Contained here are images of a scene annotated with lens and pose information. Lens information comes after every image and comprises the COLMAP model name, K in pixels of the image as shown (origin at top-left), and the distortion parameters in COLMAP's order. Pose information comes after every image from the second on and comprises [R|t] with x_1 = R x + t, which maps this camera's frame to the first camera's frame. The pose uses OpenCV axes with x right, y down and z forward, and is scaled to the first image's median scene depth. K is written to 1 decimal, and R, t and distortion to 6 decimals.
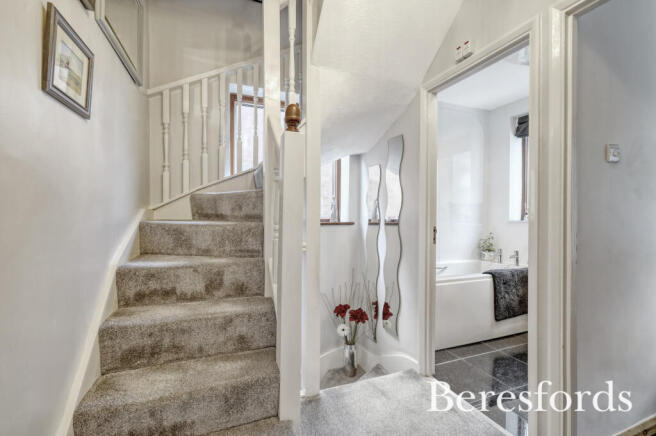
lens RADIAL K [[283.8, 0, 330.0], [0, 283.8, 219.2], [0, 0, 1]] dist [0.007363, 0.000628]
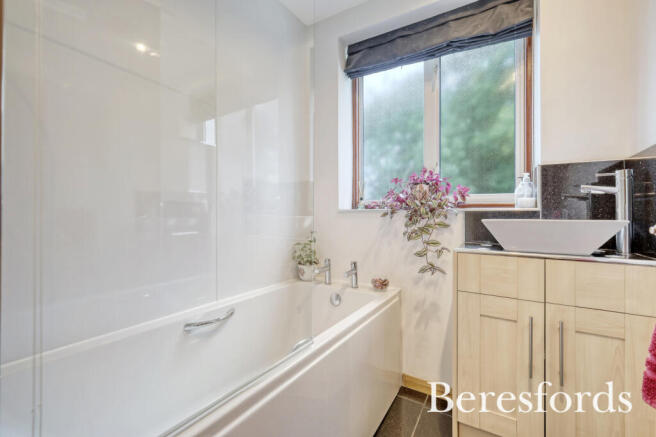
lens RADIAL K [[283.8, 0, 329.0], [0, 283.8, 217.6], [0, 0, 1]] dist [0.007363, 0.000628]
pose [[0.797494, -0.005508, 0.603302, 0.251182], [0.004328, 0.999985, 0.003409, 0.019319], [-0.603312, -0.000107, 0.797506, 0.530689]]
